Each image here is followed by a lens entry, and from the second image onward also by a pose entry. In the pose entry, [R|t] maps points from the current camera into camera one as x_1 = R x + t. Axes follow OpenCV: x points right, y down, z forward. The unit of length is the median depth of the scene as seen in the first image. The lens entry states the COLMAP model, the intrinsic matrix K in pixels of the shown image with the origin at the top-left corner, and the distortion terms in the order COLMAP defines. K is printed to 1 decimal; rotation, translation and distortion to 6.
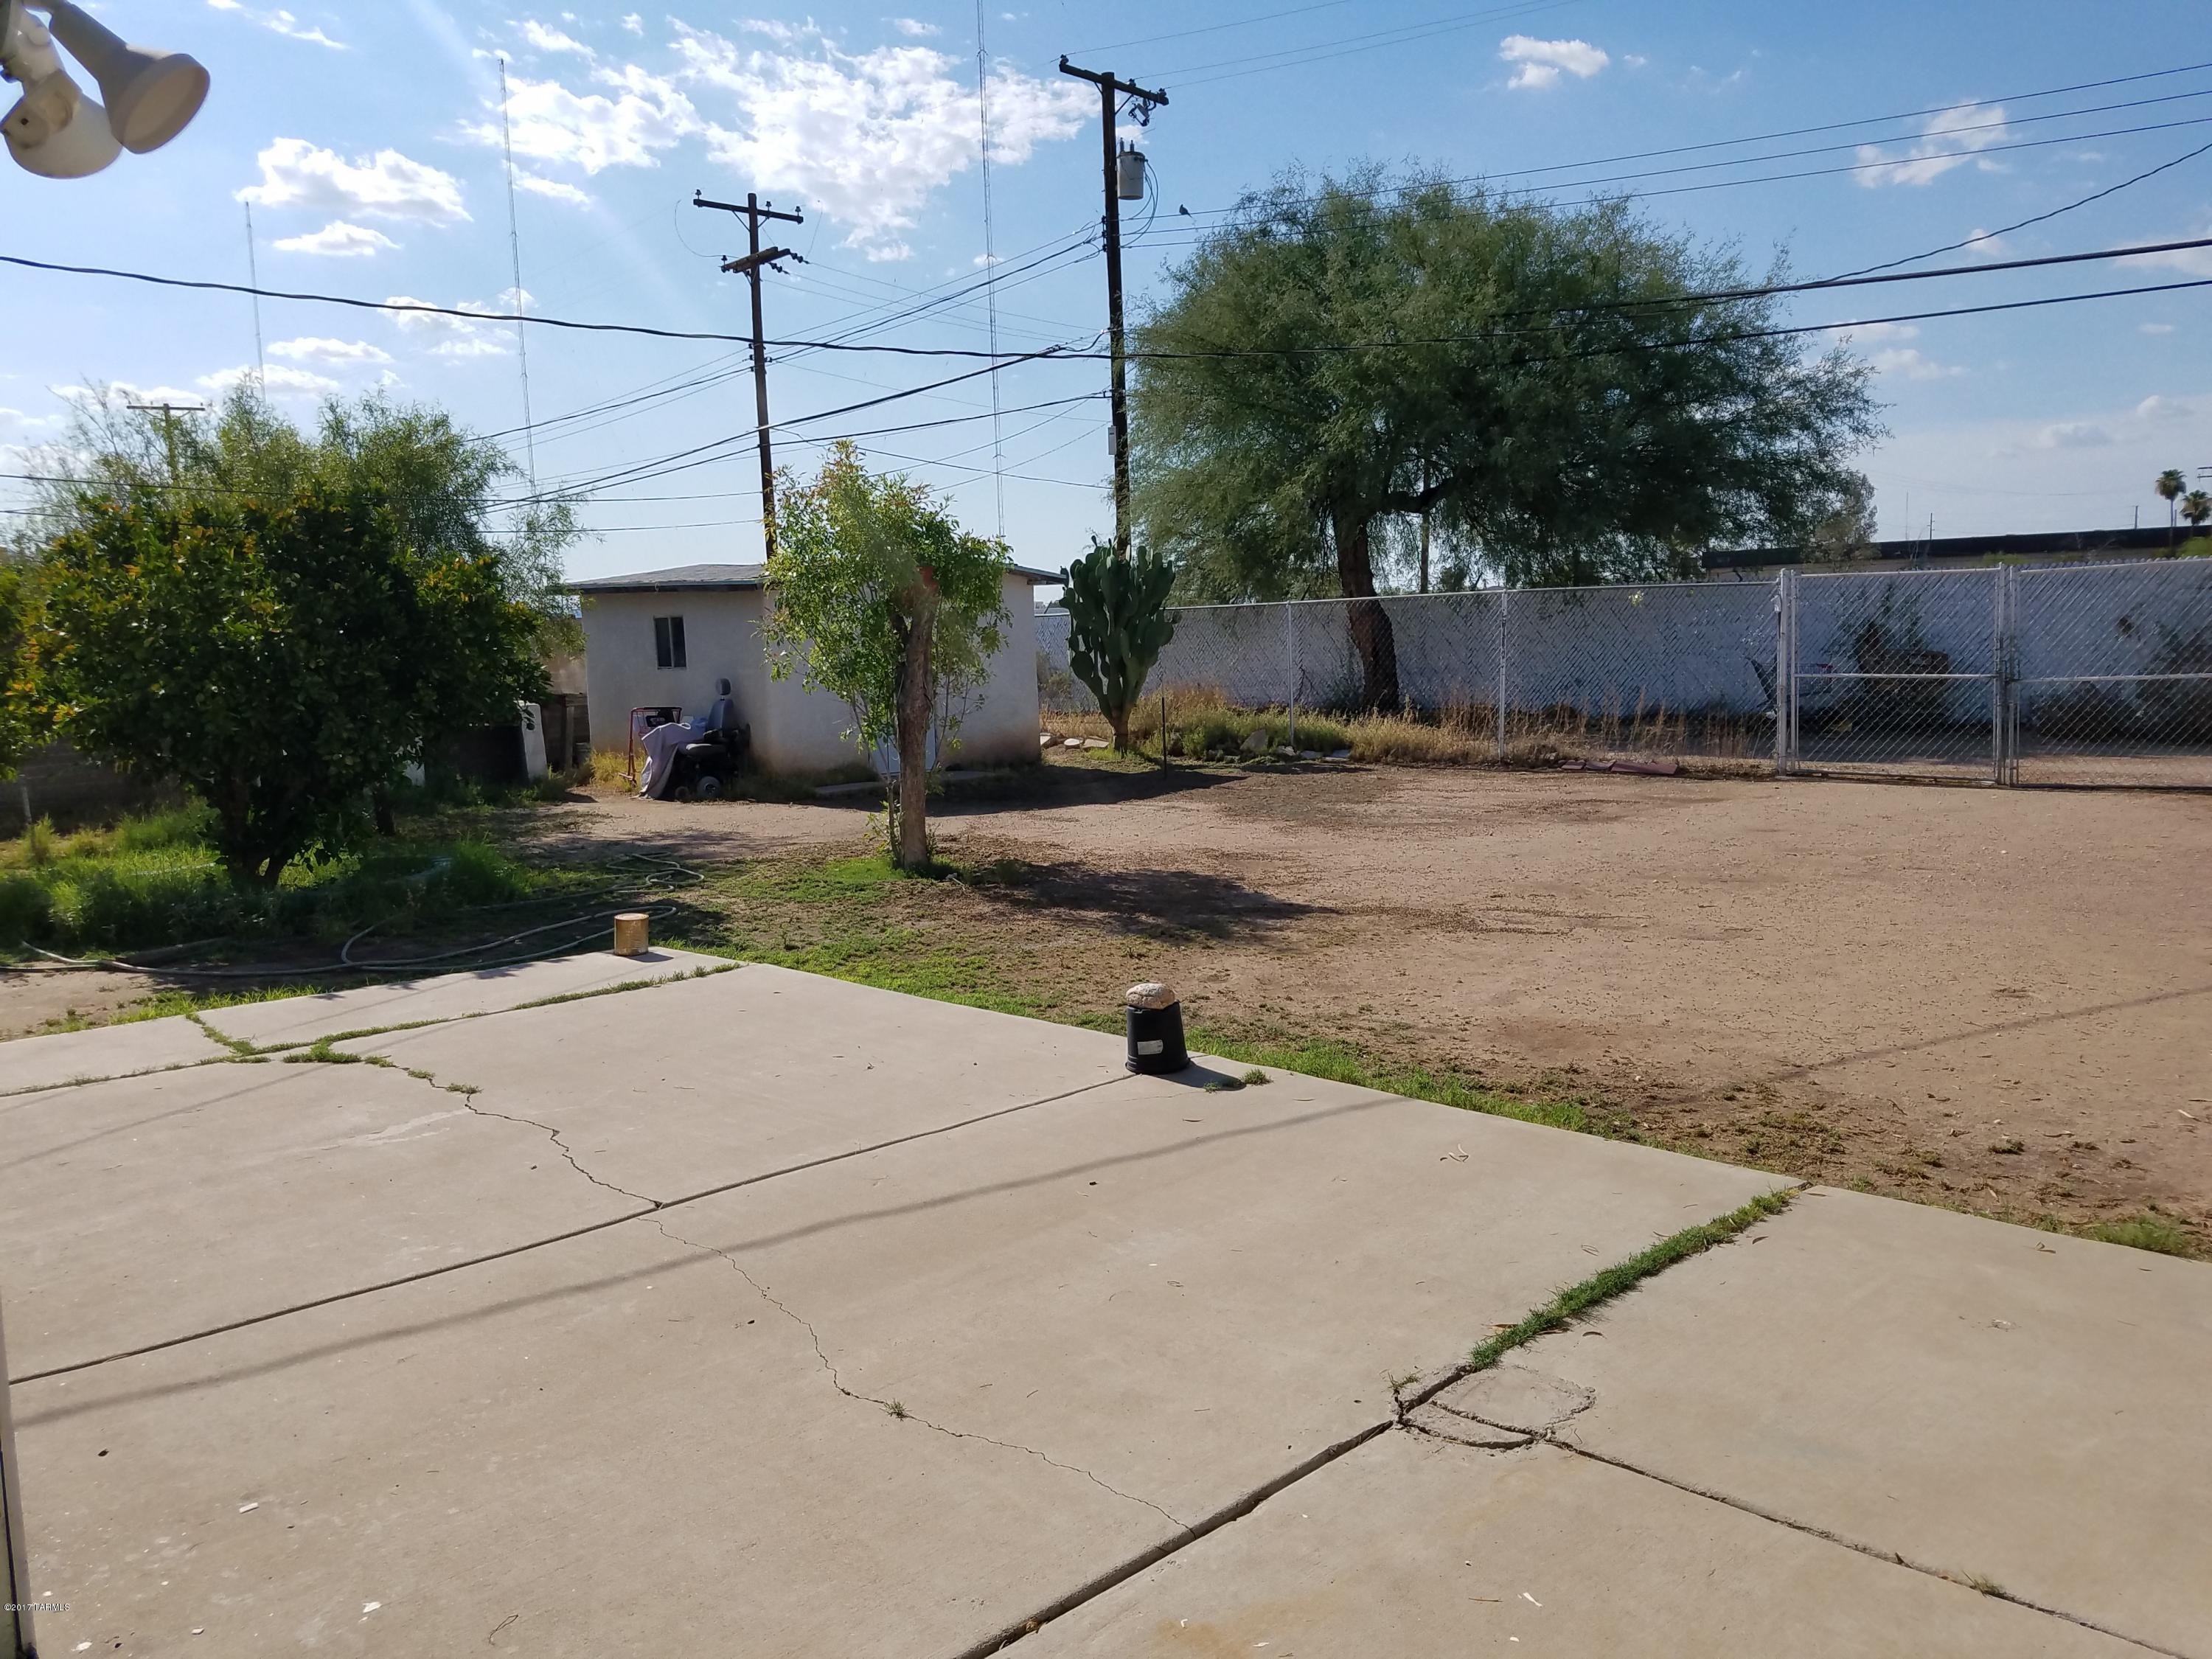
lens RADIAL K [[1725.9, 0, 1108.8], [0, 1725.9, 846.1], [0, 0, 1]] dist [0.029708, -0.042358]
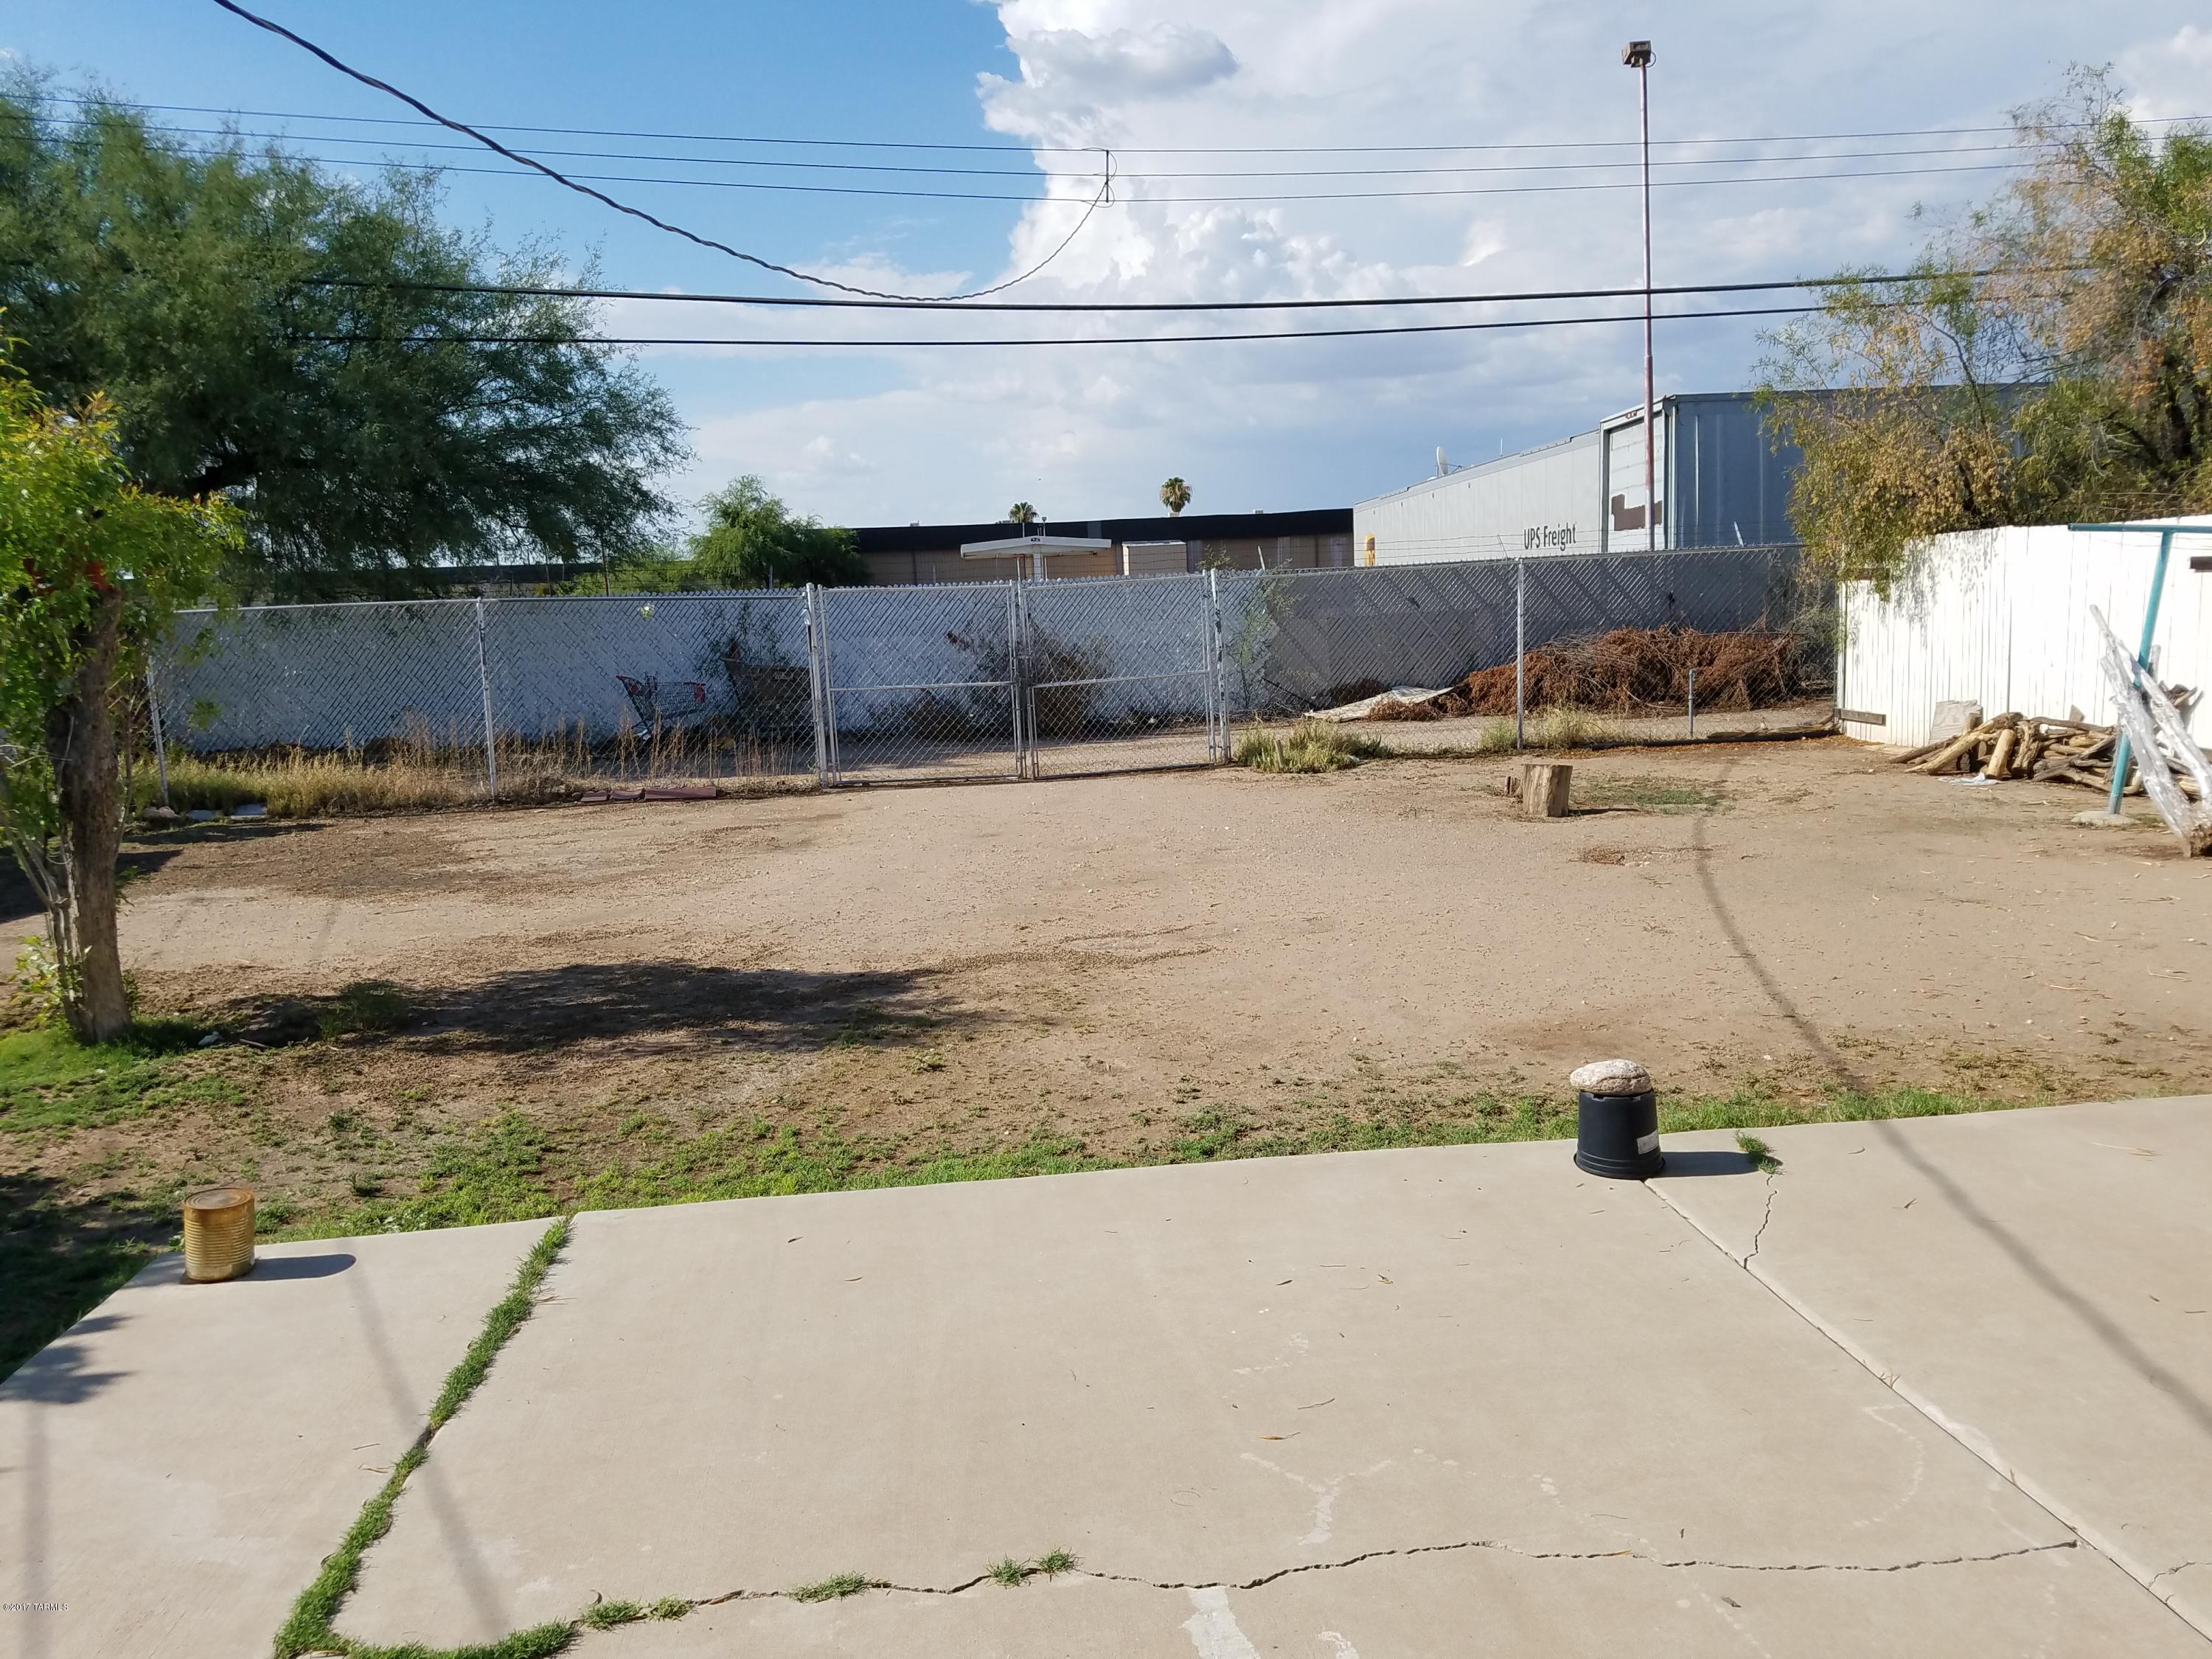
lens RADIAL K [[1725.9, 0, 1093.4], [0, 1725.9, 818.5], [0, 0, 1]] dist [0.029708, -0.042358]
pose [[0.620376, -0.092274, 0.778858, -0.257284], [0.115019, 0.993022, 0.026032, -0.028519], [-0.775825, 0.073434, 0.626660, 0.235654]]
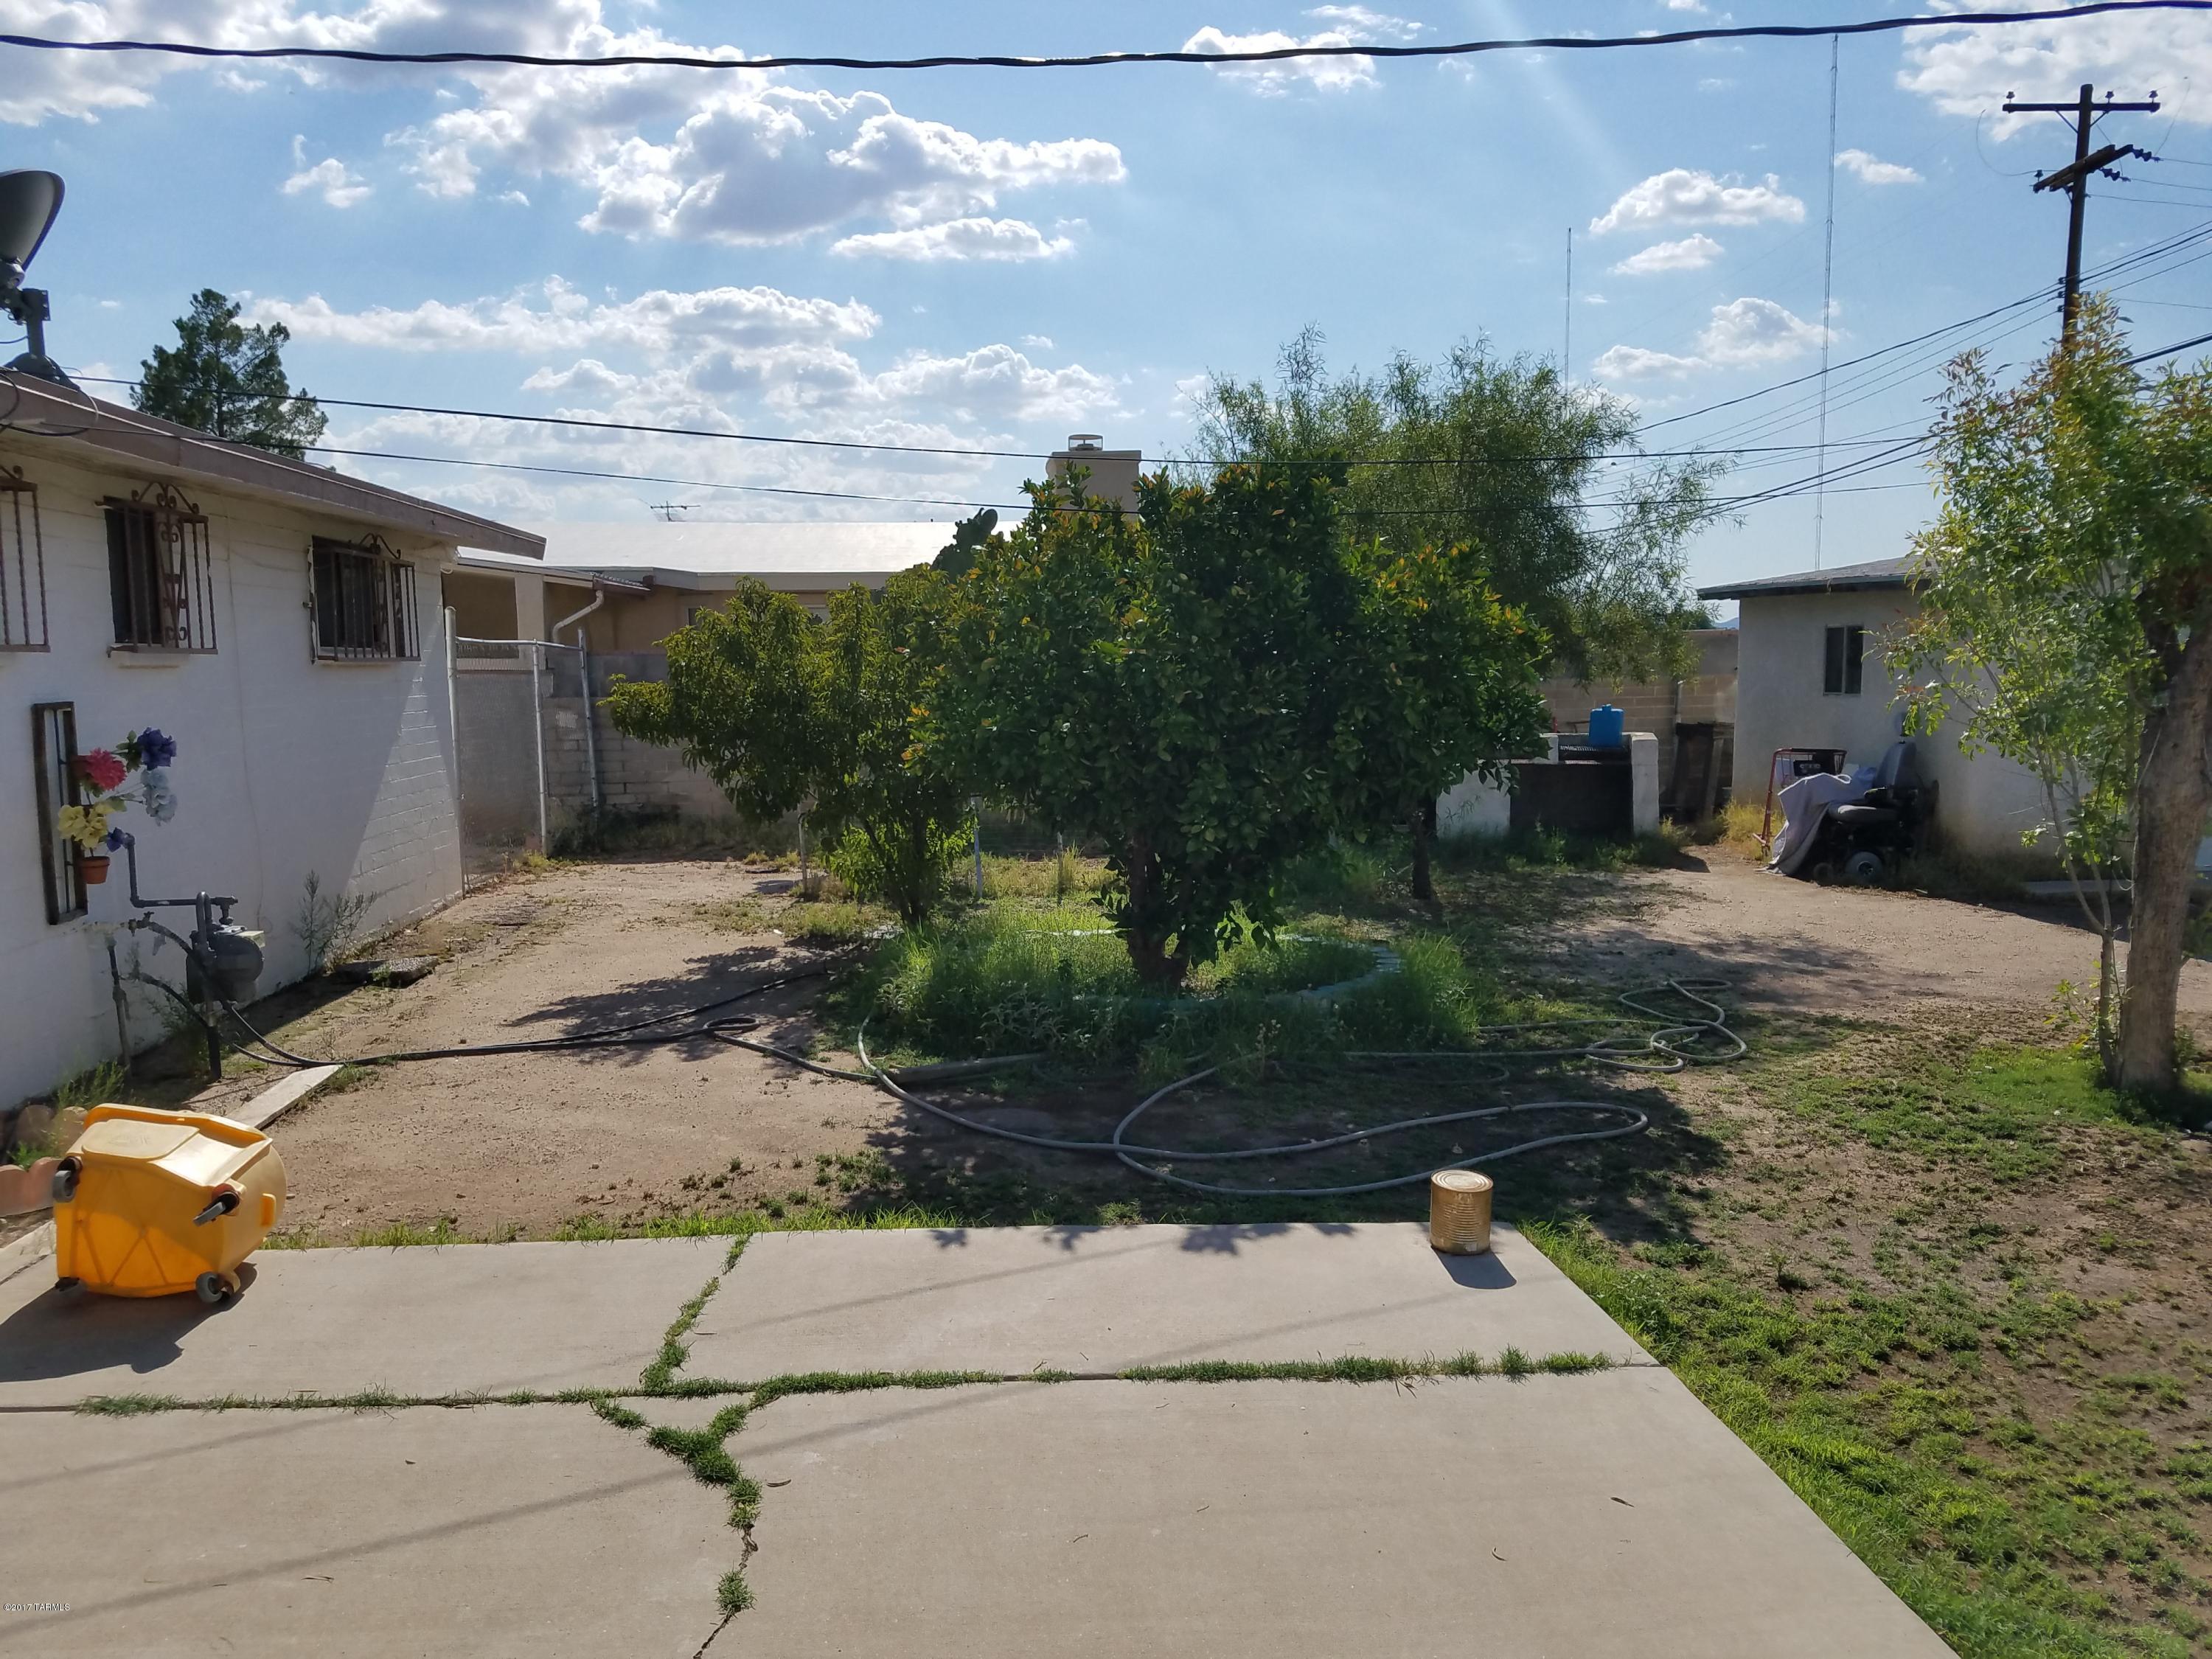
lens RADIAL K [[1725.9, 0, 1053.6], [0, 1725.9, 894.8], [0, 0, 1]] dist [0.029708, -0.042358]
pose [[0.747504, 0.097510, -0.657062, -0.011769], [-0.083261, 0.995120, 0.052957, -0.034135], [0.659019, 0.015122, 0.751974, 0.256610]]
